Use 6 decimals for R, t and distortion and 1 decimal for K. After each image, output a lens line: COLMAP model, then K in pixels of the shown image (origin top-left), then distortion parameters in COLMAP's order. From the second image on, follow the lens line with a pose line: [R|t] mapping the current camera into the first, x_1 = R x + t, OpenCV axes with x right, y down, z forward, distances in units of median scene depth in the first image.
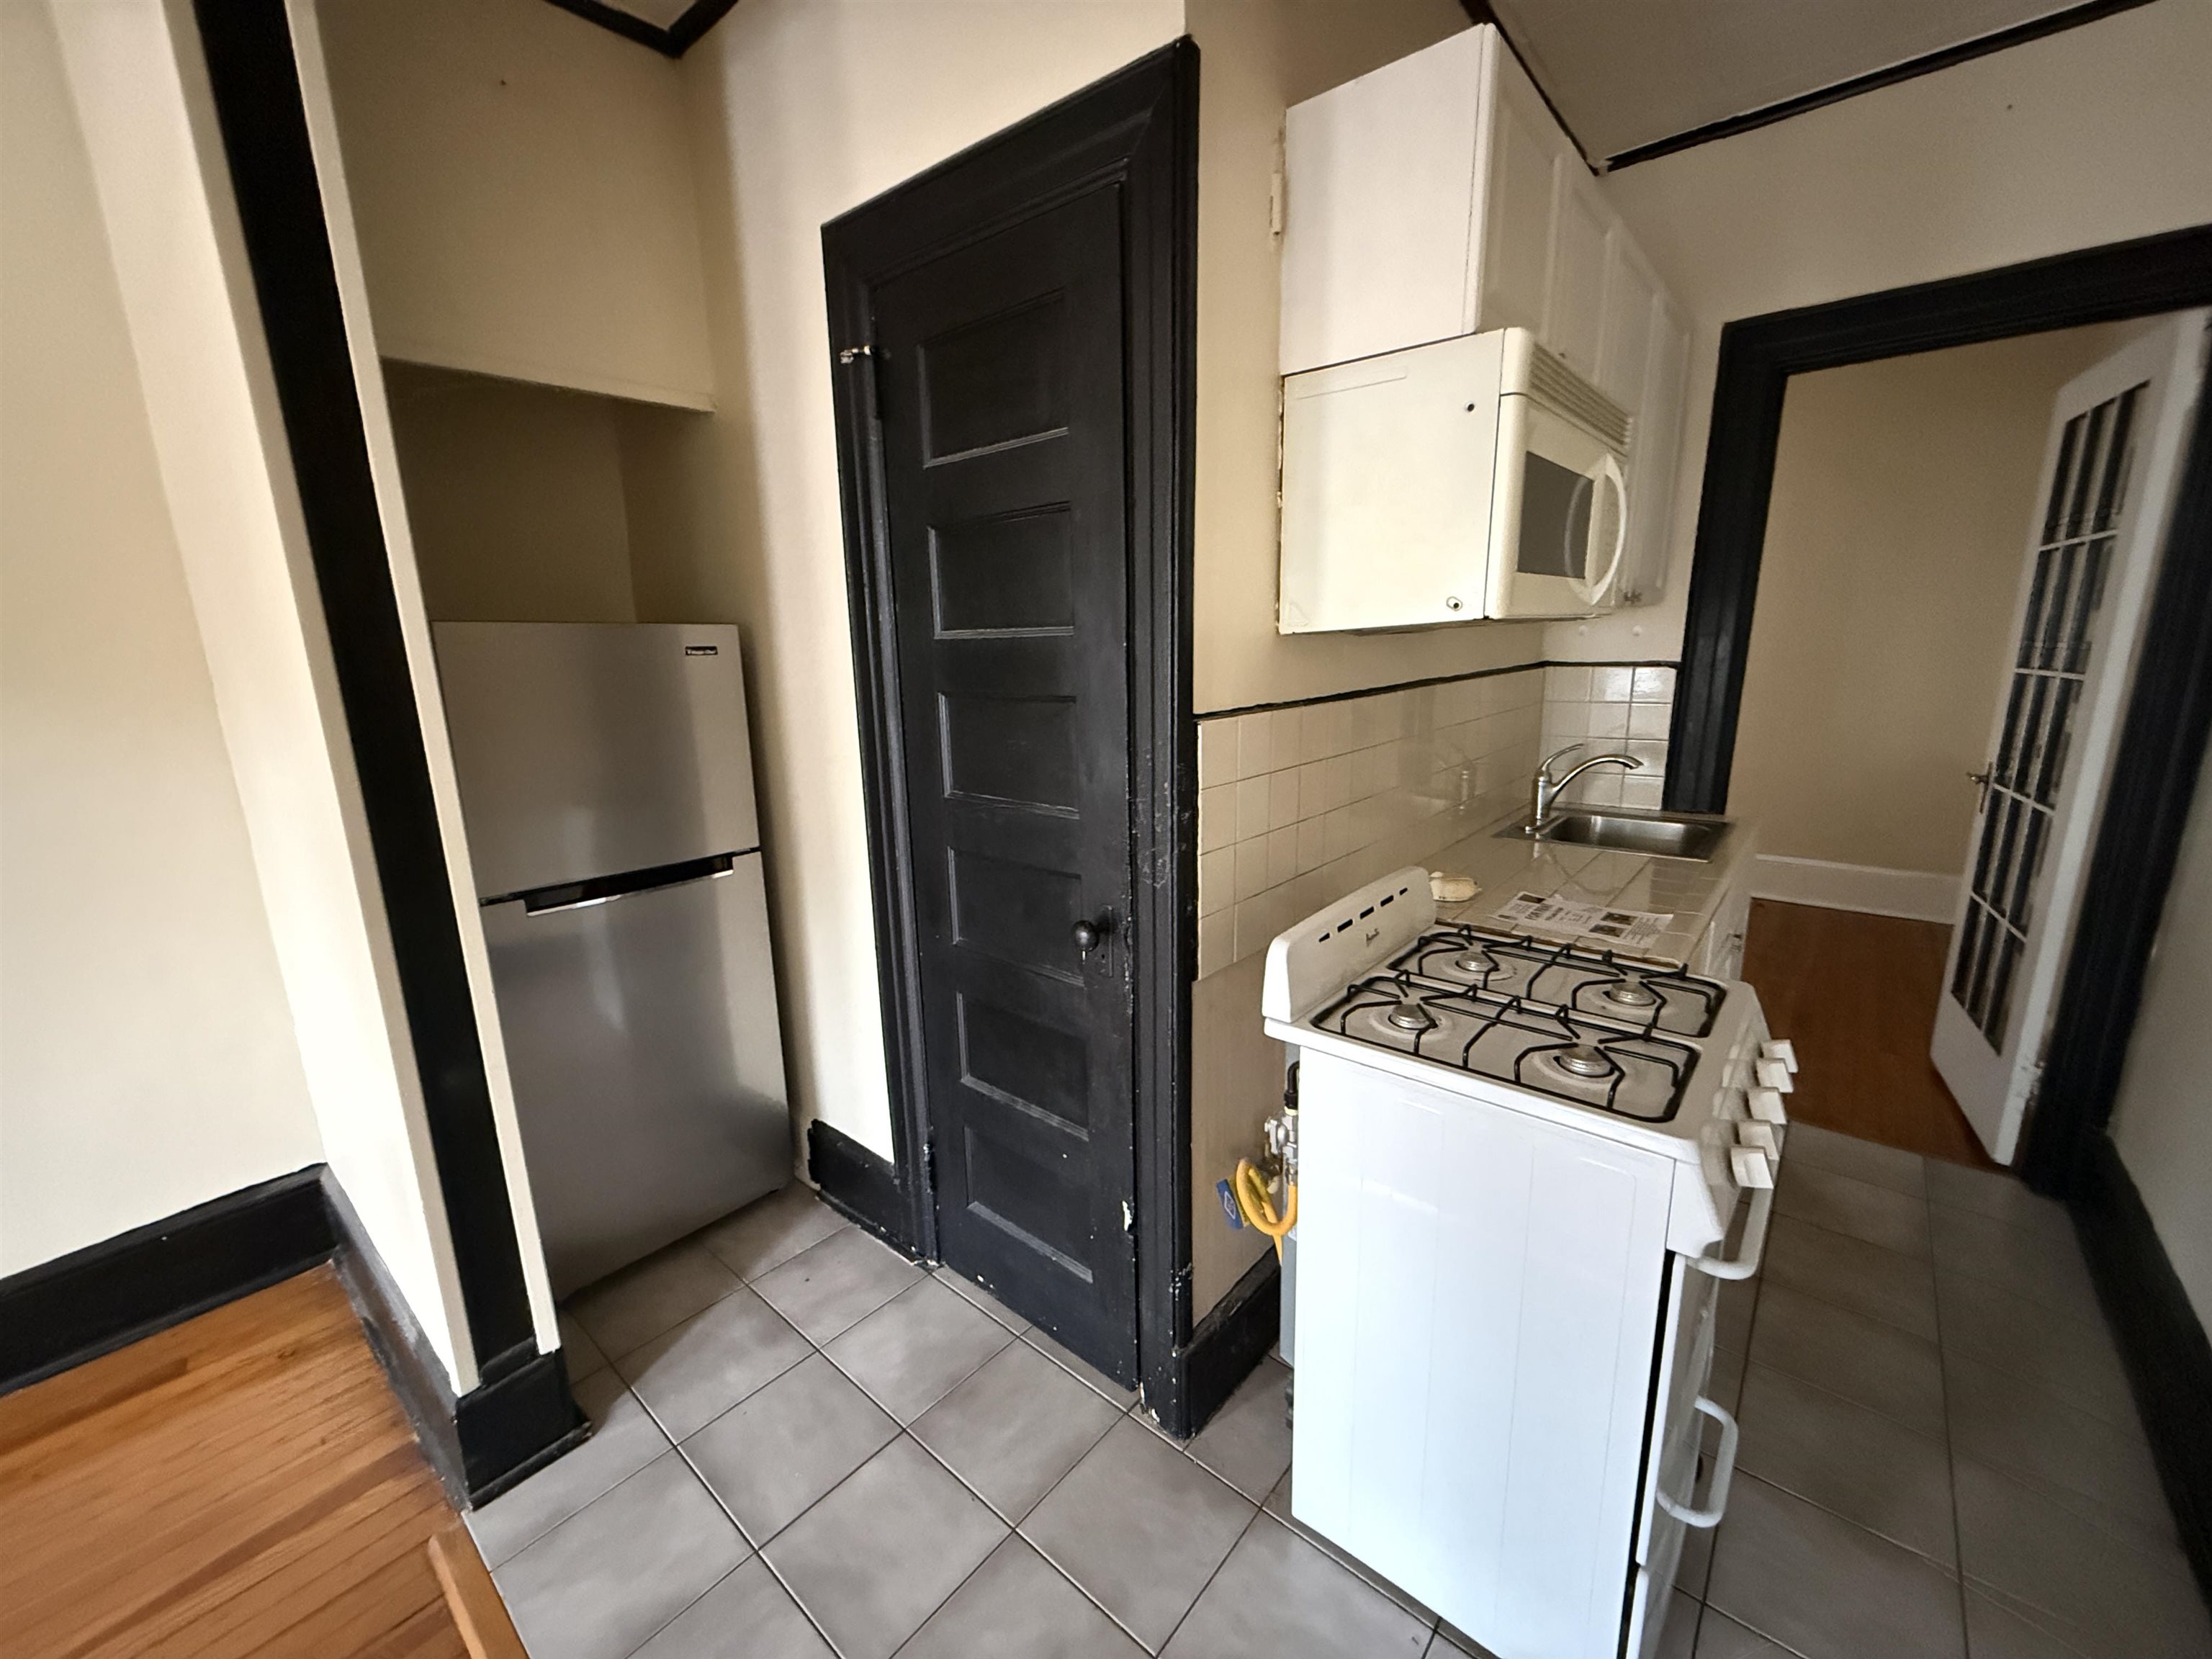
lens RADIAL K [[879.8, 0, 1104.5], [0, 879.8, 832.4], [0, 0, 1]] dist [0.002168, -0.000632]
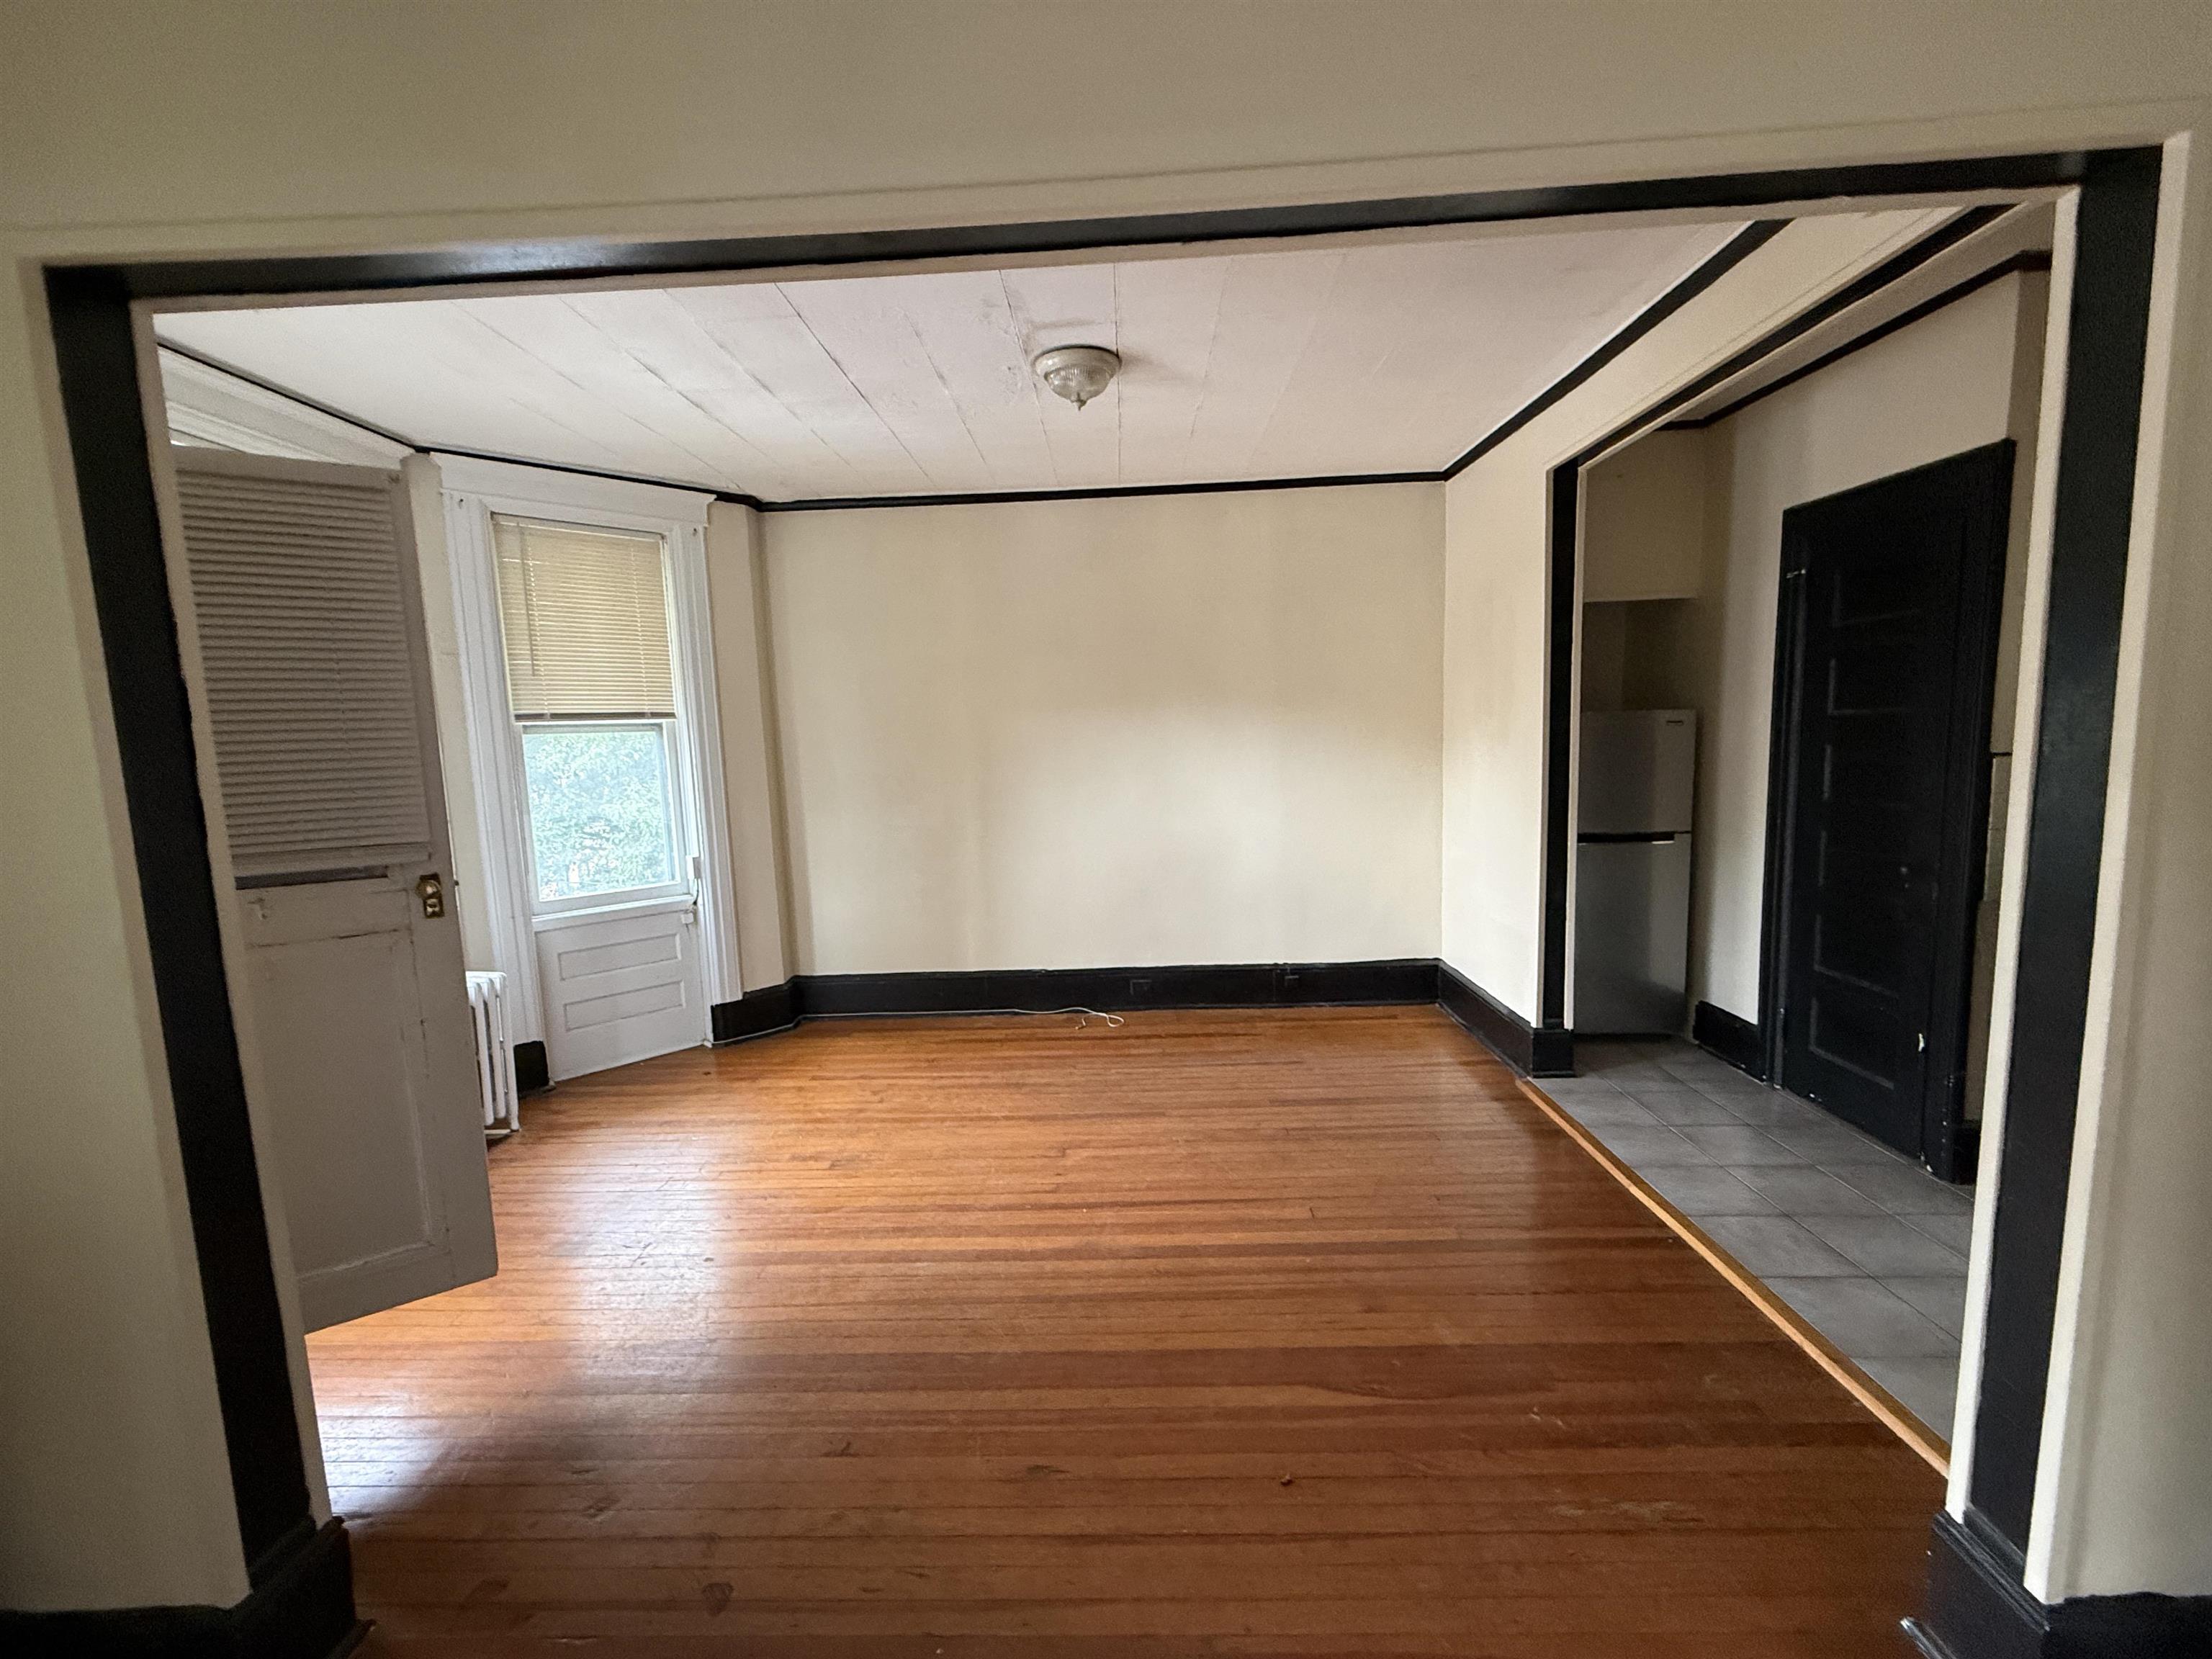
lens RADIAL K [[879.8, 0, 1097.8], [0, 879.8, 831.4], [0, 0, 1]] dist [0.002168, -0.000632]
pose [[0.621602, 0.083194, -0.778903, 0.310329], [-0.147506, 0.988987, -0.012085, 0.265164], [0.769320, 0.122405, 0.627028, -1.288865]]
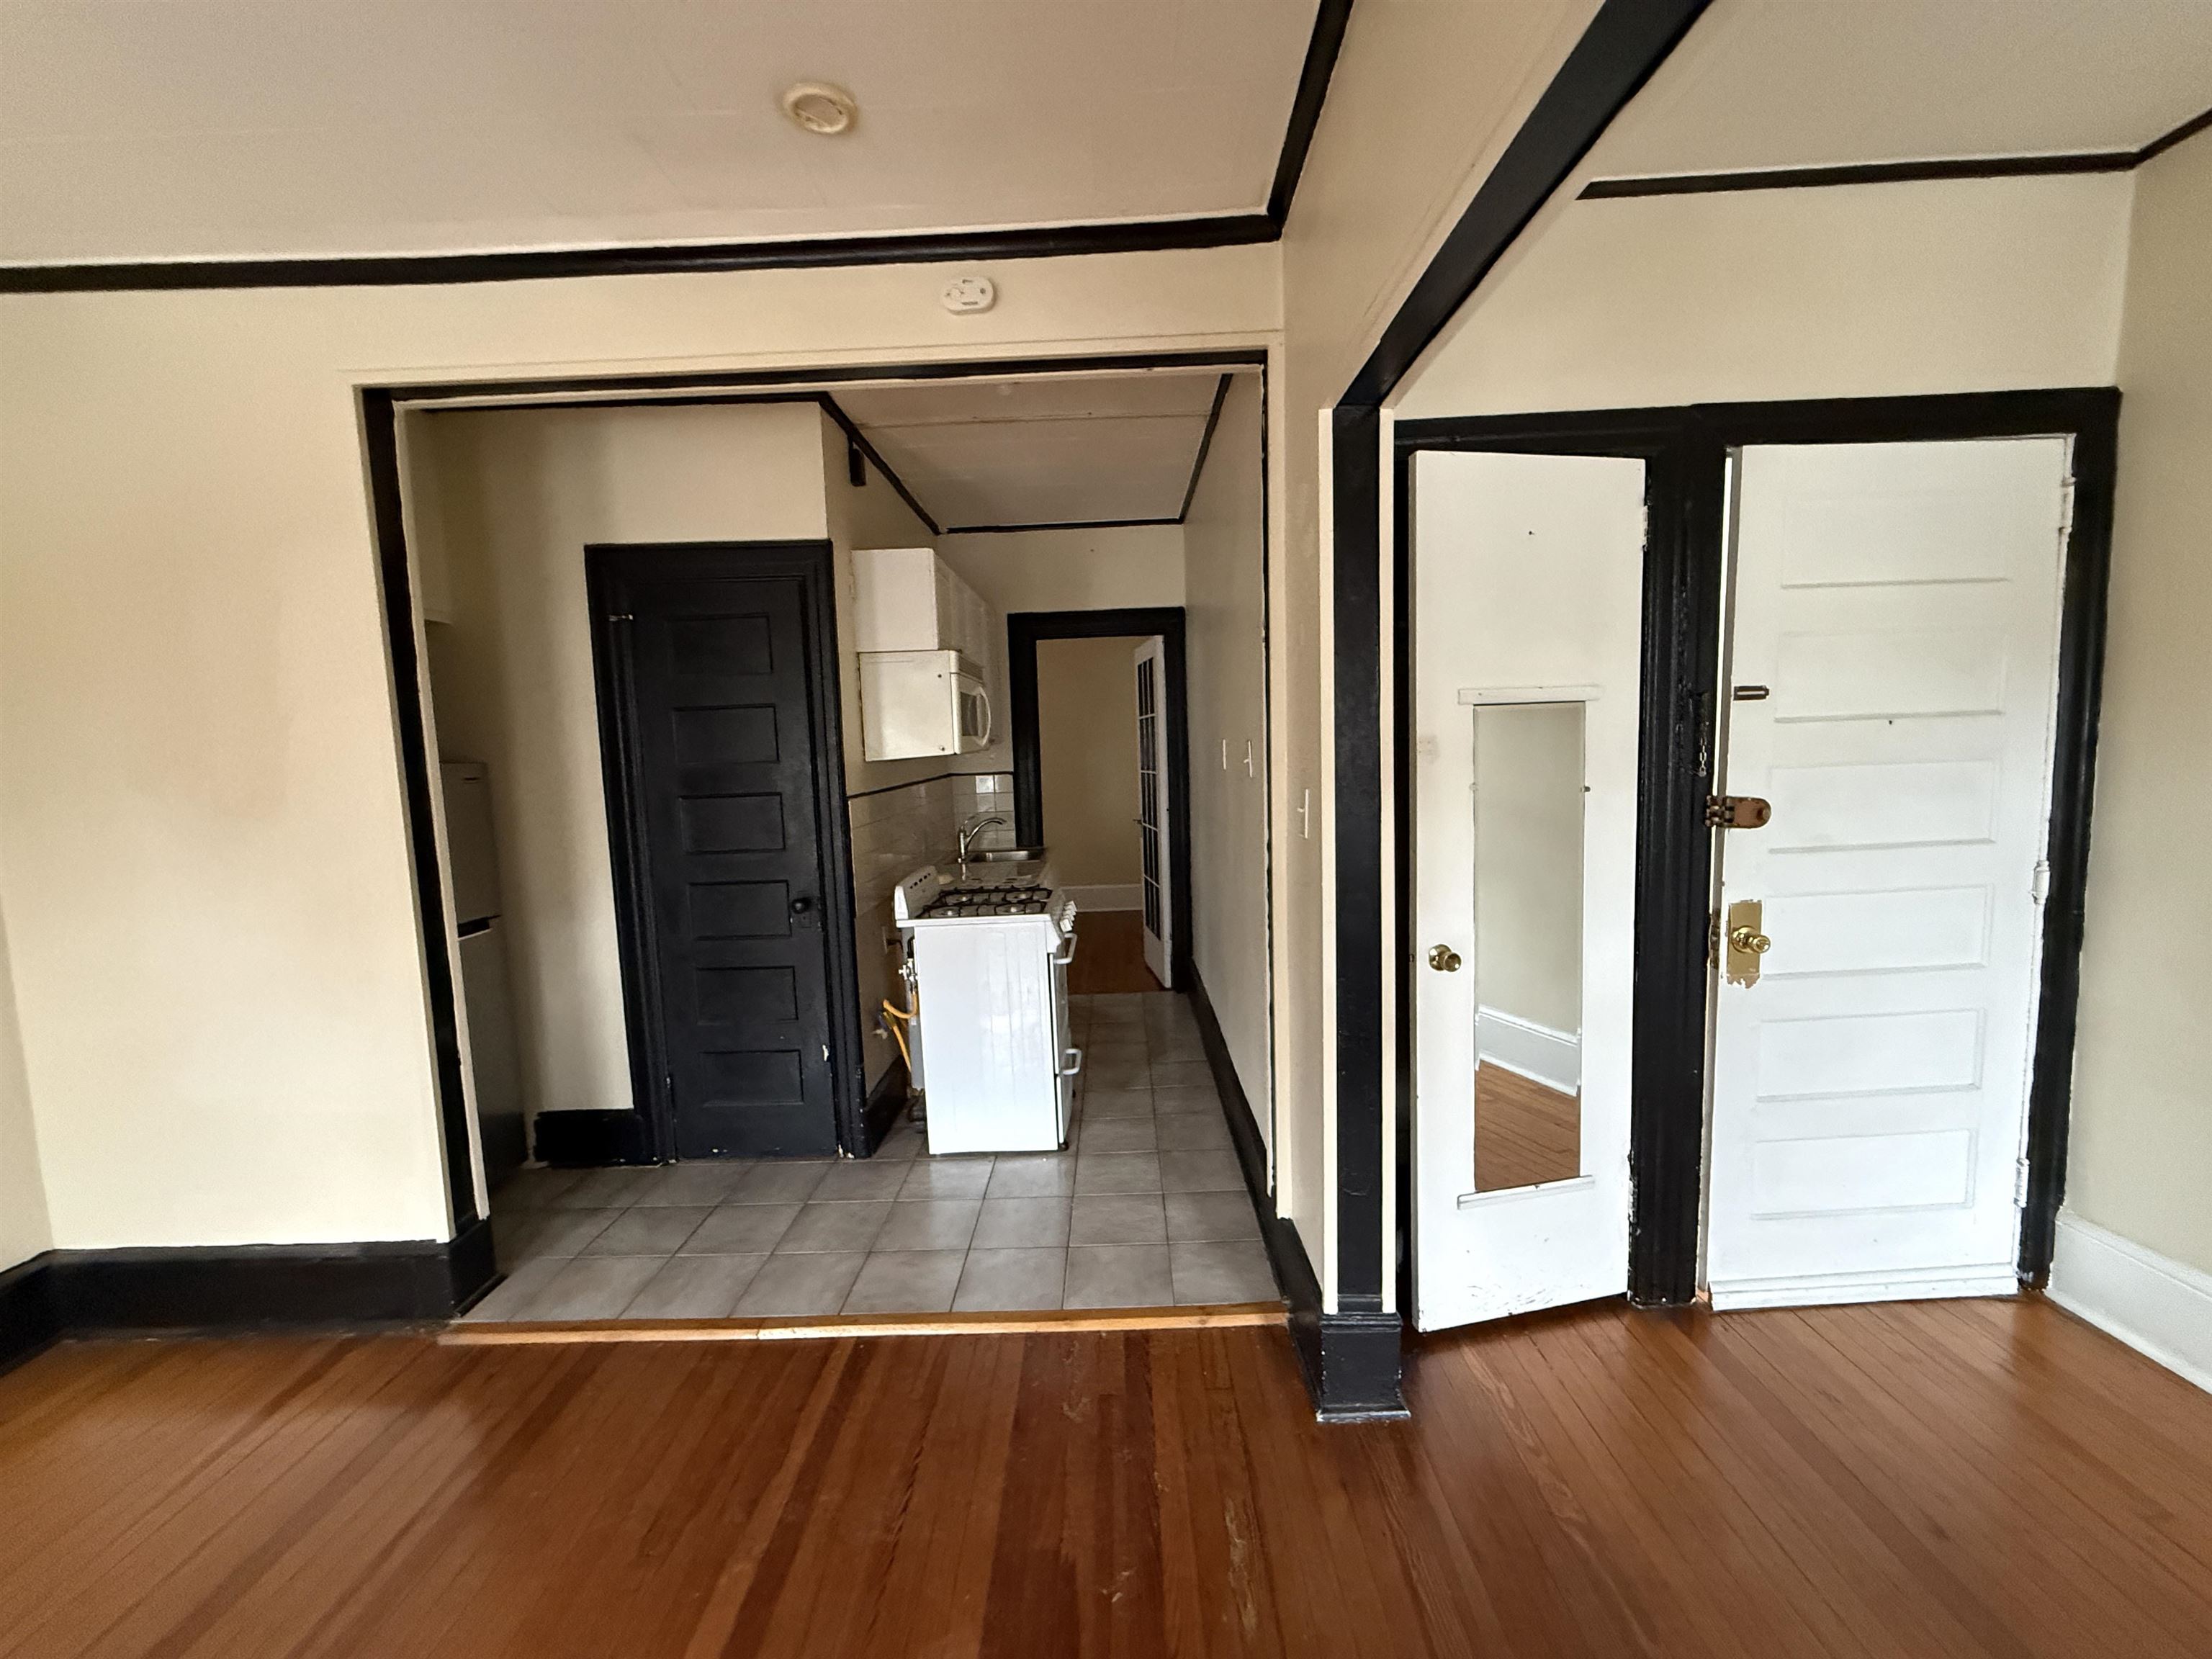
lens RADIAL K [[879.8, 0, 1104.5], [0, 879.8, 828.4], [0, 0, 1]] dist [0.002168, -0.000632]
pose [[0.770317, -0.068485, 0.633973, -0.658550], [0.158691, 0.983525, -0.086574, 0.197945], [-0.617600, 0.167295, 0.768494, -0.910769]]
